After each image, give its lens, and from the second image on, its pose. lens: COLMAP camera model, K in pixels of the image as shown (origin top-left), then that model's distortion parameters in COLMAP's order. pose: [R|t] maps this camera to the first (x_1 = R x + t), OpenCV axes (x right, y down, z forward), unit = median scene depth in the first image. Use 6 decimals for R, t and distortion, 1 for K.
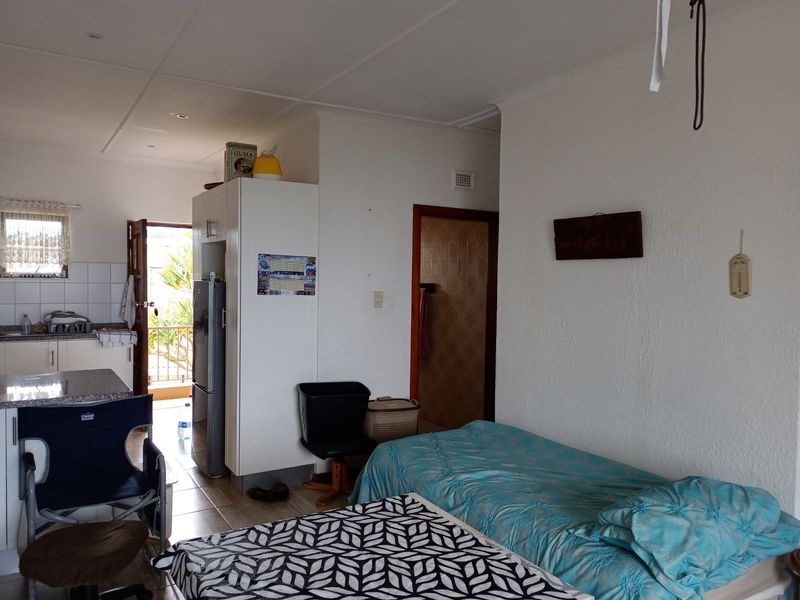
lens RADIAL K [[606.1, 0, 400.0], [0, 606.1, 300.0], [0, 0, 1]] dist [0.040221, -0.009533]
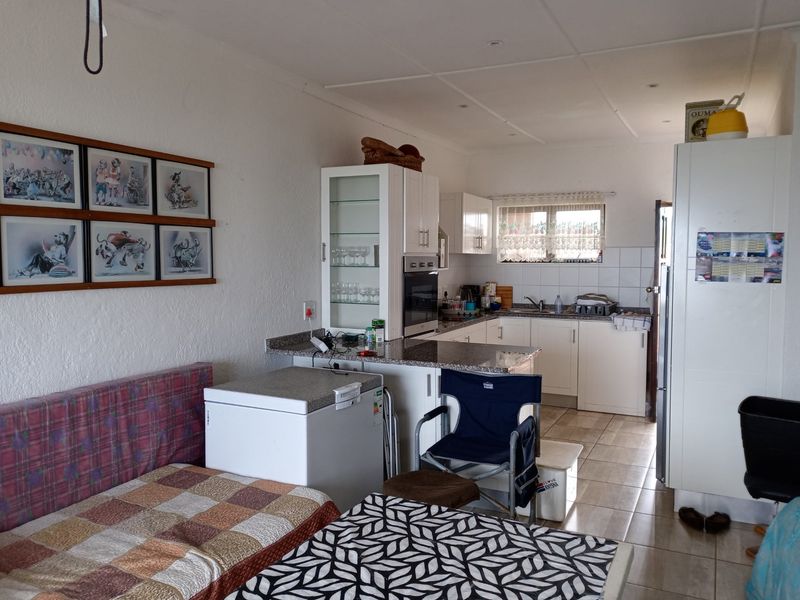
lens RADIAL K [[629.3, 0, 400.0], [0, 629.3, 300.0], [0, 0, 1]] dist [0.029775, -0.005171]
pose [[0.532237, 0.044807, -0.845409, 0.536266], [-0.025623, 0.998994, 0.036816, -0.007776], [0.846207, 0.002067, 0.532850, 0.345739]]
